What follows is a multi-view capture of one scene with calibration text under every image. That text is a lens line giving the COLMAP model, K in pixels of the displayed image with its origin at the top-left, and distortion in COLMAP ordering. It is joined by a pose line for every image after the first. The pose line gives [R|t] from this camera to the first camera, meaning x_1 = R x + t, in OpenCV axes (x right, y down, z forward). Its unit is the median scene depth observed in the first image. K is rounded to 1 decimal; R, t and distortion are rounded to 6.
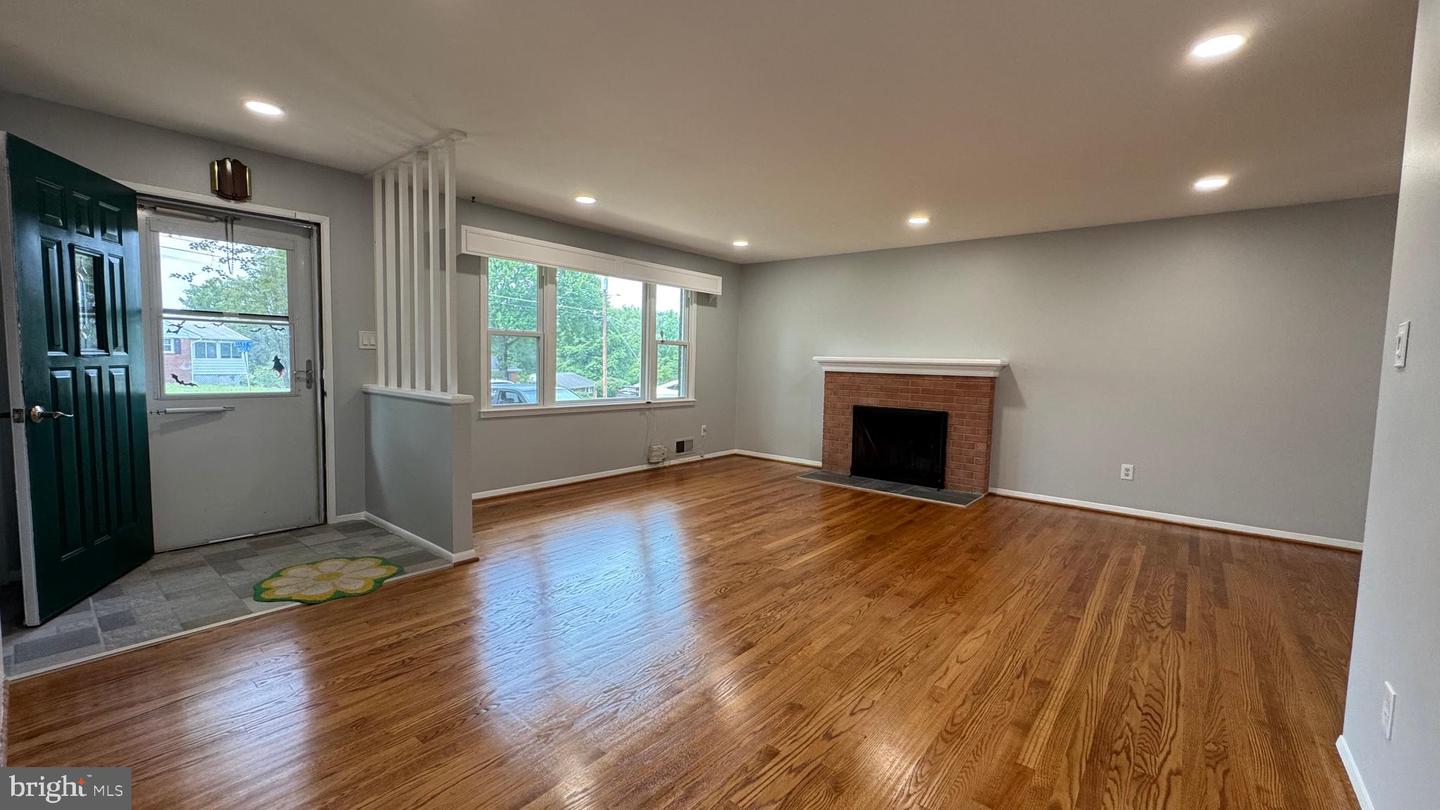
lens RADIAL K [[576.7, 0, 717.0], [0, 576.7, 404.7], [0, 0, 1]] dist [0.015503, 0.000973]
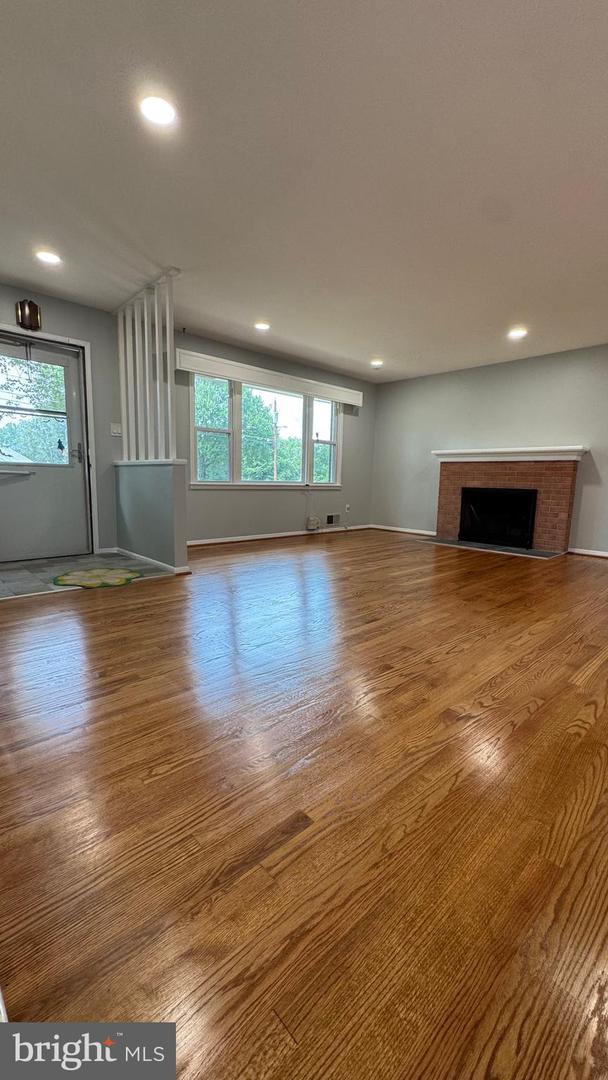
lens RADIAL K [[432.5, 0, 306.6], [0, 432.5, 540.6], [0, 0, 1]] dist [0.015503, 0.000973]
pose [[0.992825, 0.014185, -0.118733, 0.006710], [-0.007284, 0.998269, 0.058357, 0.101466], [0.119356, -0.057073, 0.991210, -0.041333]]
